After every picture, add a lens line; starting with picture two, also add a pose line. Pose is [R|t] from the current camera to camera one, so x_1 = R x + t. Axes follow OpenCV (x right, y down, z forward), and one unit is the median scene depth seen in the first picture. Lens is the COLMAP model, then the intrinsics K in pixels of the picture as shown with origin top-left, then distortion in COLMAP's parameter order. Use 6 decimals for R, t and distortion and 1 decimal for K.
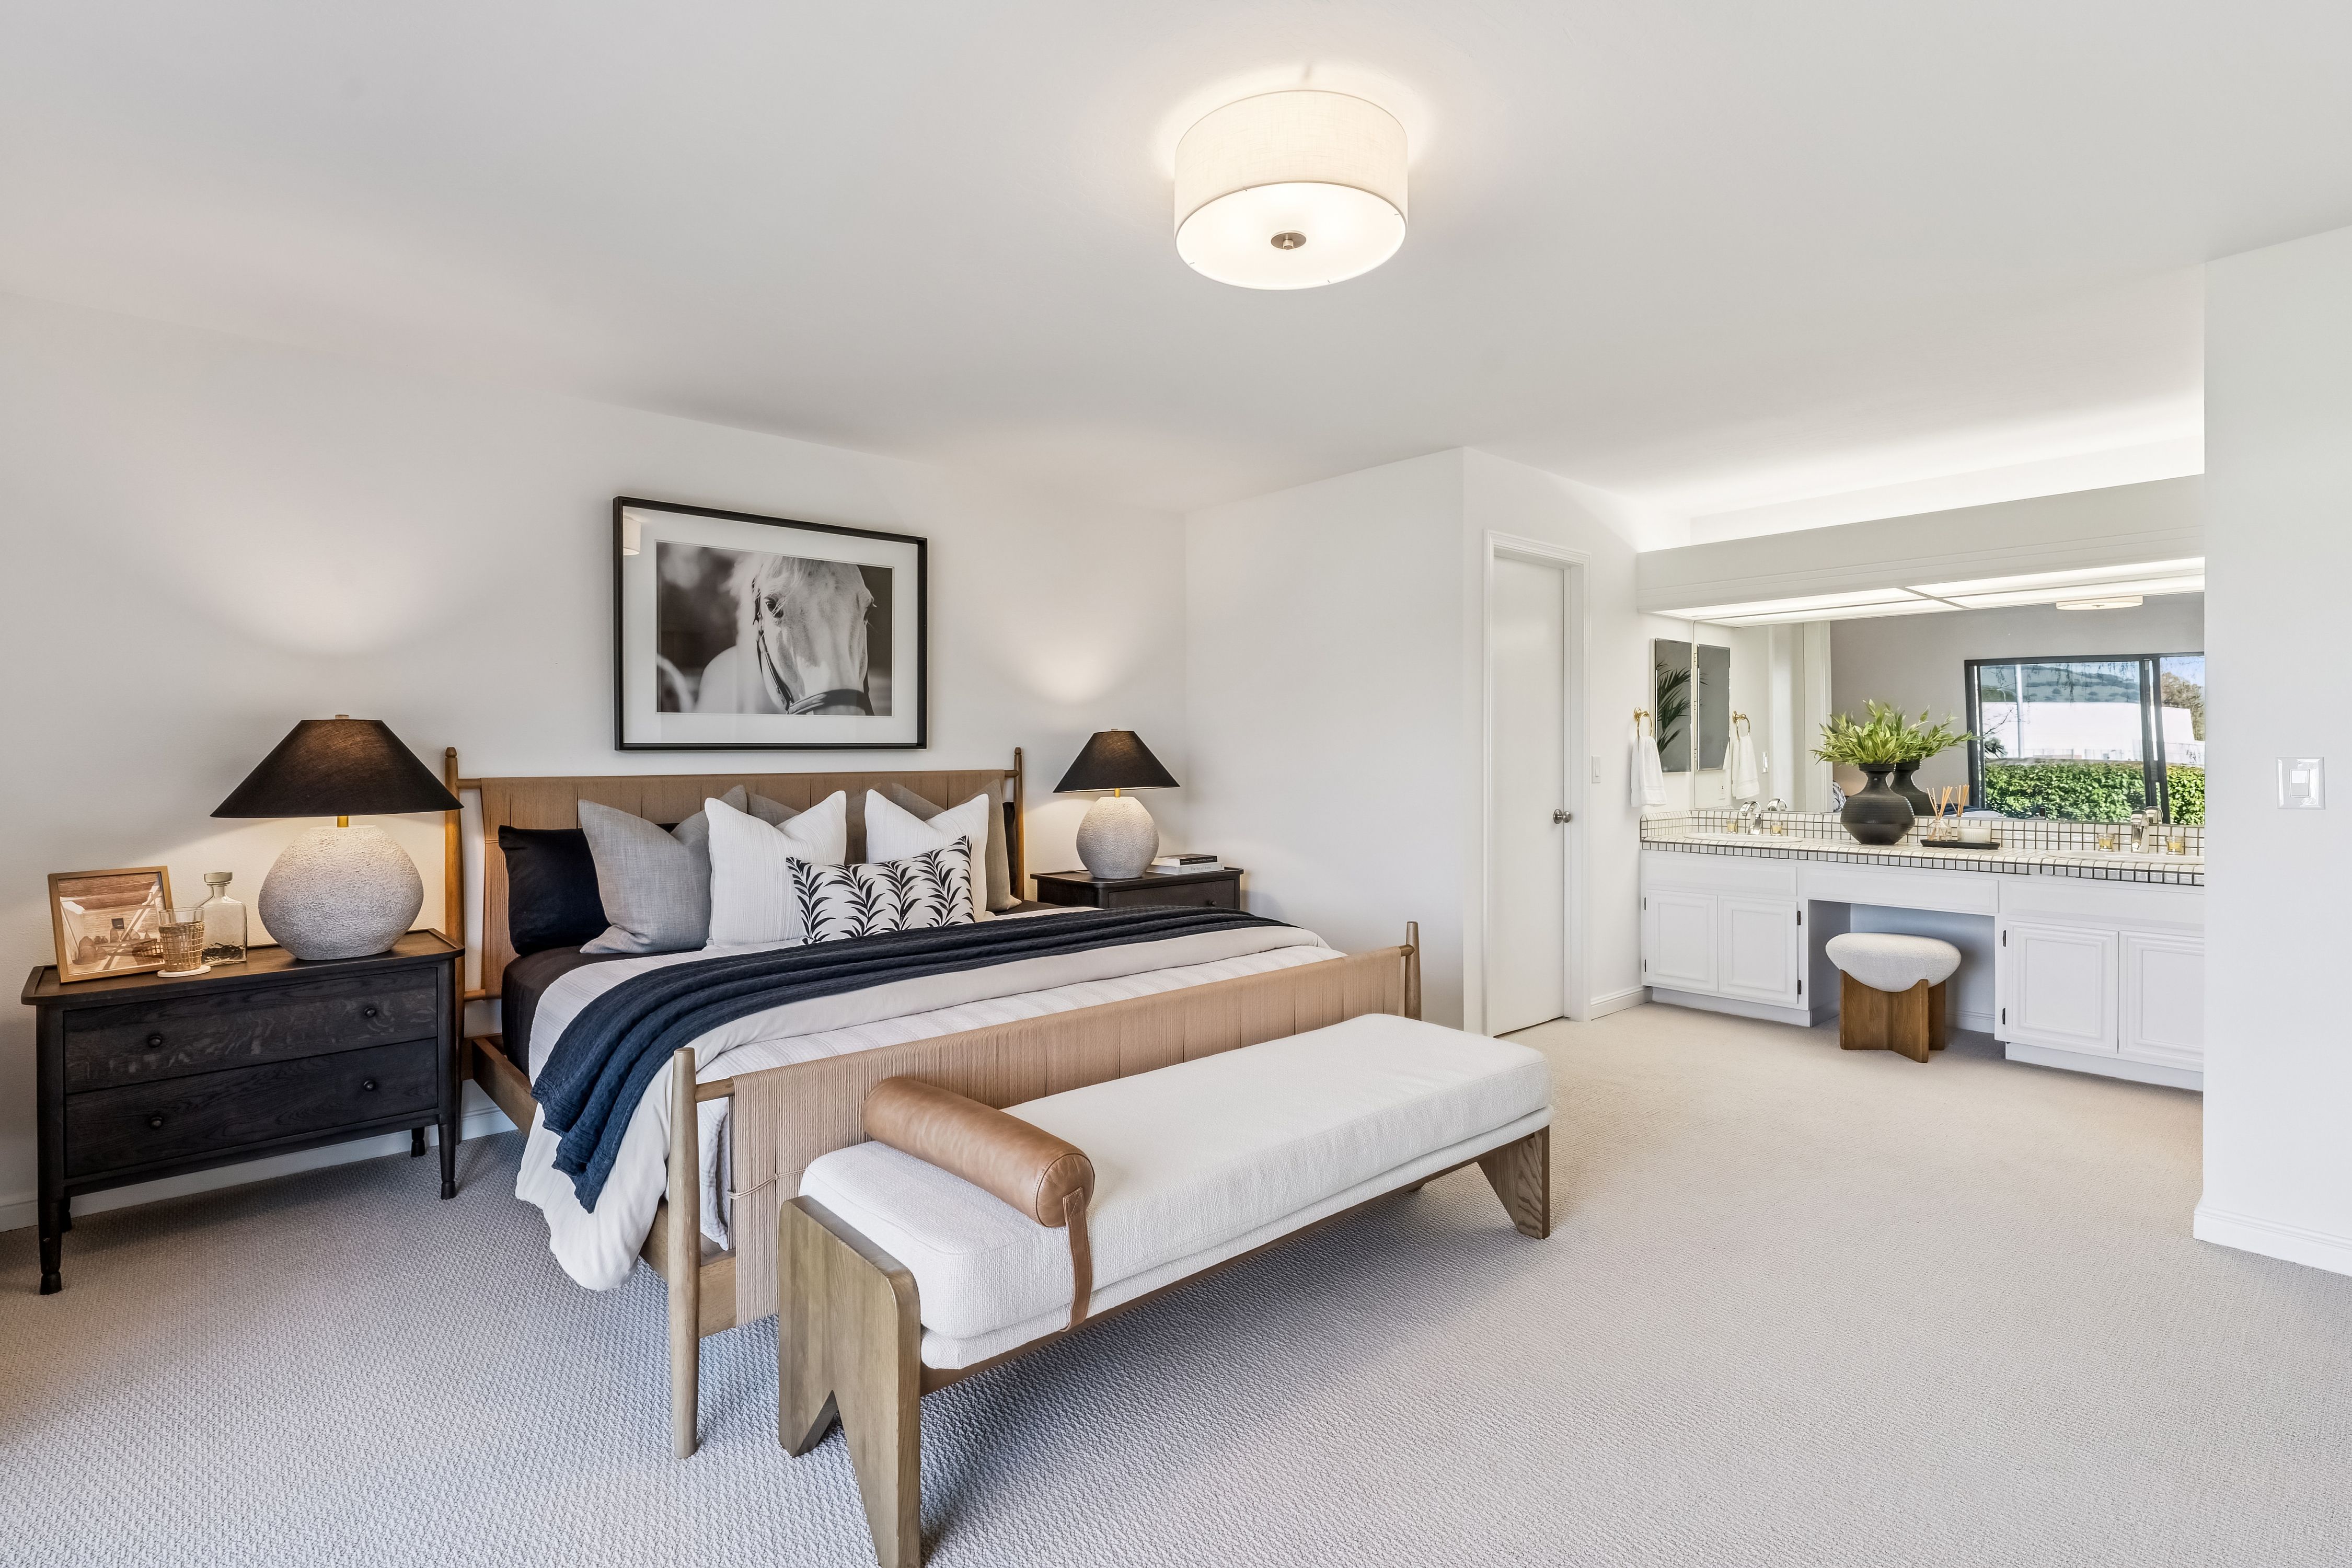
lens RADIAL K [[1121.2, 0, 1163.6], [0, 1121.2, 746.4], [0, 0, 1]] dist [-0.016592, -0.000175]
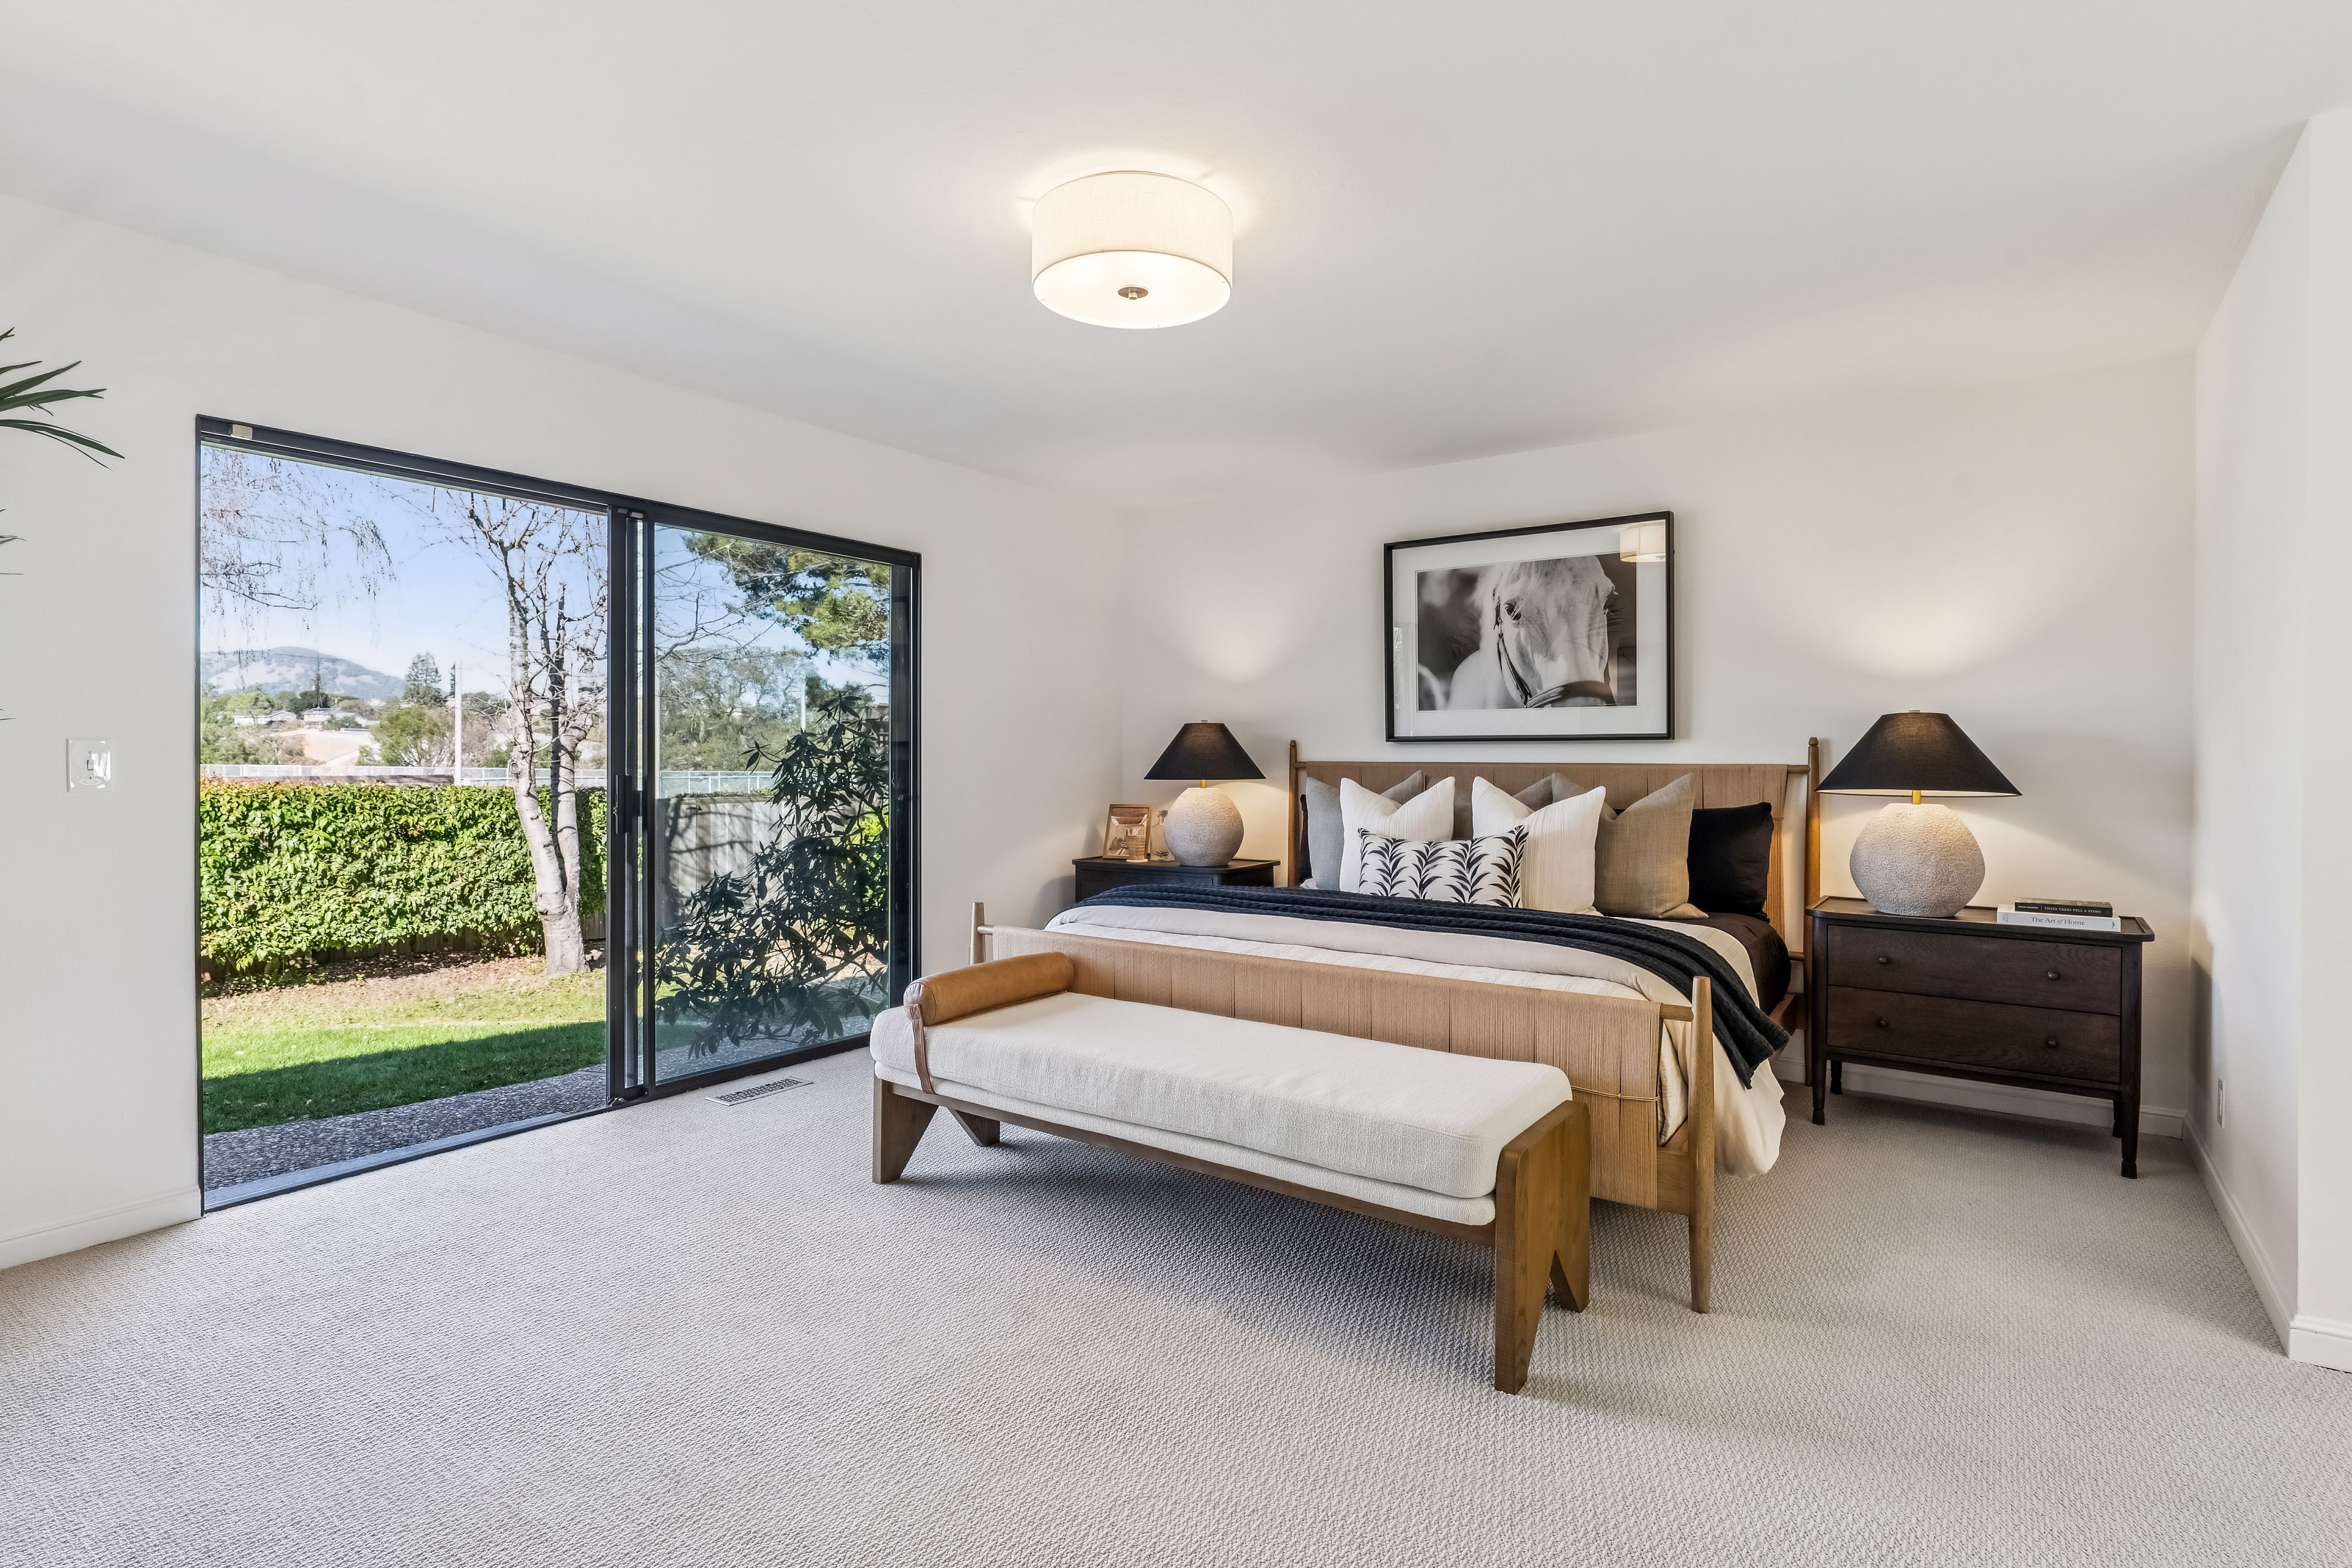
lens RADIAL K [[1200.8, 0, 1174.1], [0, 1200.8, 768.0], [0, 0, 1]] dist [0.002993, 0.000070]
pose [[0.217316, 0.020036, -0.975896, 0.750011], [0.002488, 0.999775, 0.021080, 0.004045], [0.976098, -0.007010, 0.217217, 0.426324]]
